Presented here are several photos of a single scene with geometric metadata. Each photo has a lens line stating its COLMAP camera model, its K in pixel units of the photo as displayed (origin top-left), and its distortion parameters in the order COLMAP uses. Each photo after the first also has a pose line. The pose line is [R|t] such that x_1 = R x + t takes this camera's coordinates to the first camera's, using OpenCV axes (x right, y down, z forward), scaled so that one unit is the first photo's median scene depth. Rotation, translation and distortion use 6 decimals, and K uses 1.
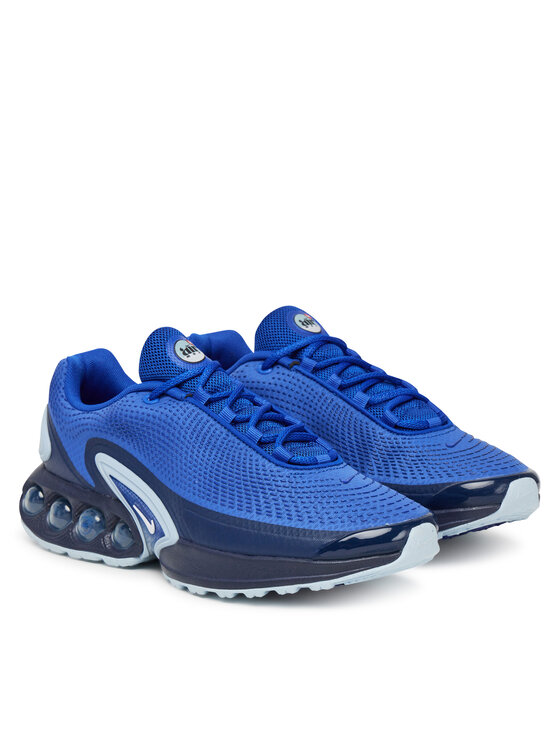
lens RADIAL K [[2206.7, 0, 280.0], [0, 2206.7, 373.1], [0, 0, 1]] dist [-0.646695, 0.000000]
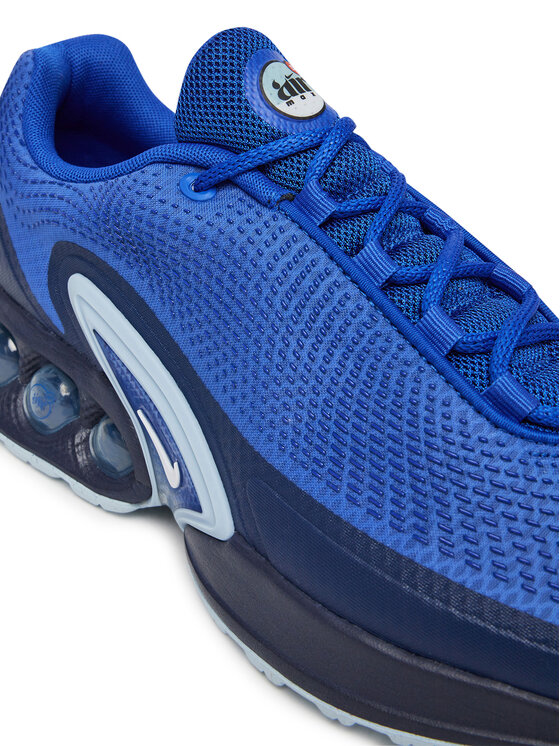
lens RADIAL K [[1633.3, 0, 282.0], [0, 1633.3, 372.2], [0, 0, 1]] dist [-0.133780, 0.000000]
pose [[0.994435, 0.099929, 0.033371, -0.049731], [-0.105032, 0.965087, 0.239948, -0.034581], [-0.008228, -0.242117, 0.970212, 0.678141]]
